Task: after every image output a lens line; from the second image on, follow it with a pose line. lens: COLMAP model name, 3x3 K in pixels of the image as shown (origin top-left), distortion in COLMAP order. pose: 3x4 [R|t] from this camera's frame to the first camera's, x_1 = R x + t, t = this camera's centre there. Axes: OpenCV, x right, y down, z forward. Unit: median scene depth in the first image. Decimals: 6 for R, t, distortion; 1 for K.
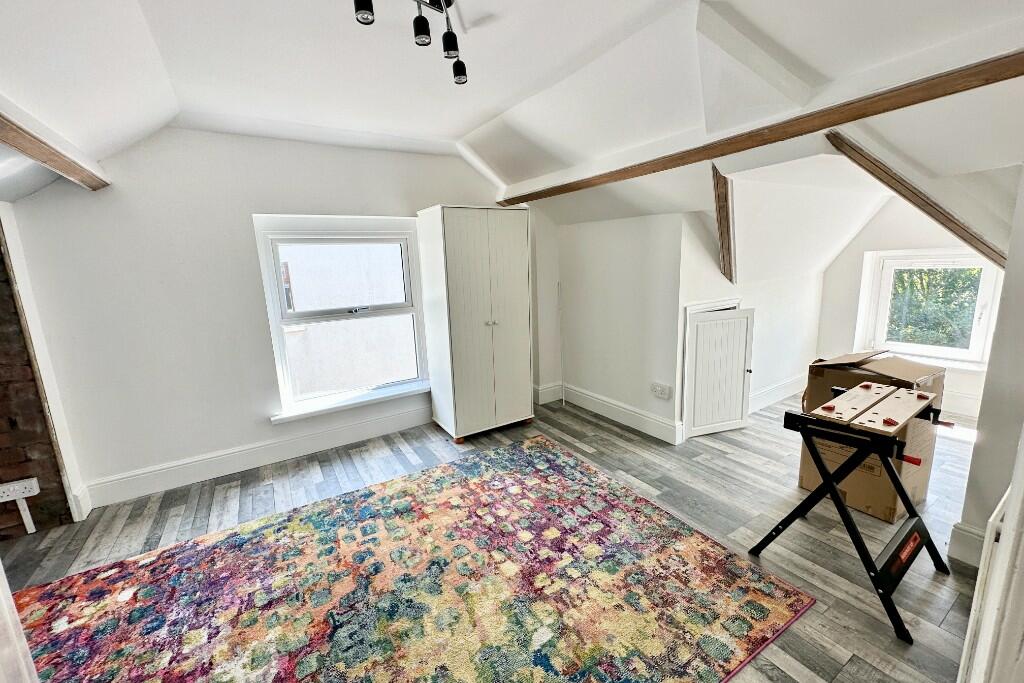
lens RADIAL K [[406.7, 0, 511.7], [0, 406.7, 338.9], [0, 0, 1]] dist [-0.000556, 0.000224]
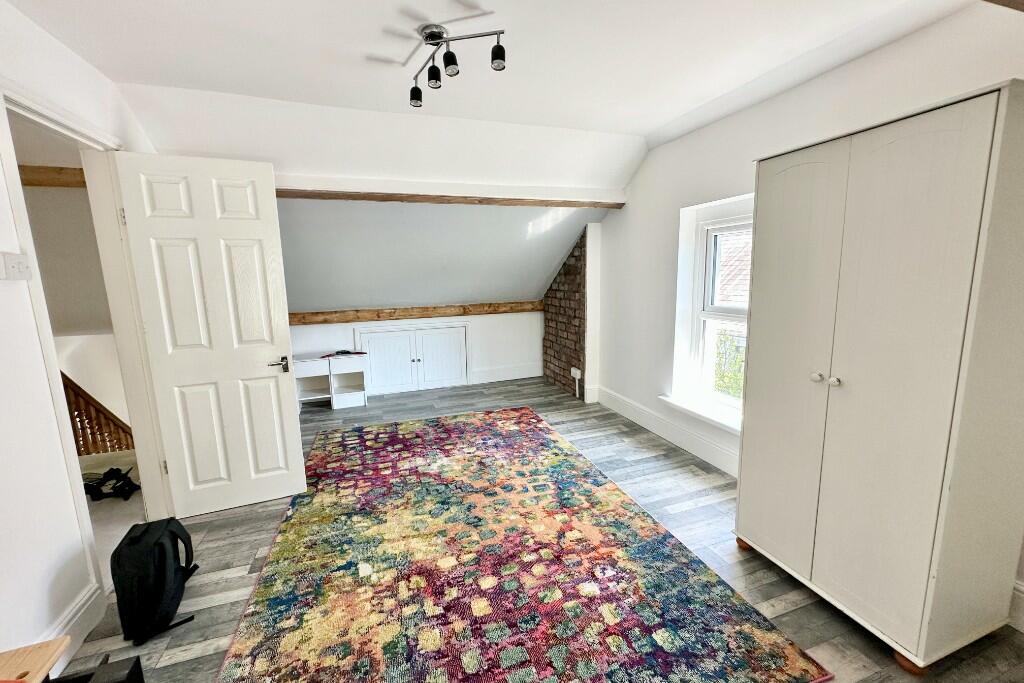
lens RADIAL K [[406.7, 0, 512.3], [0, 406.7, 339.9], [0, 0, 1]] dist [-0.000556, 0.000224]
pose [[-0.221974, 0.202708, -0.953749, 0.754548], [-0.150021, 0.959404, 0.238826, -0.223273], [0.963442, 0.196096, -0.182552, 1.135423]]
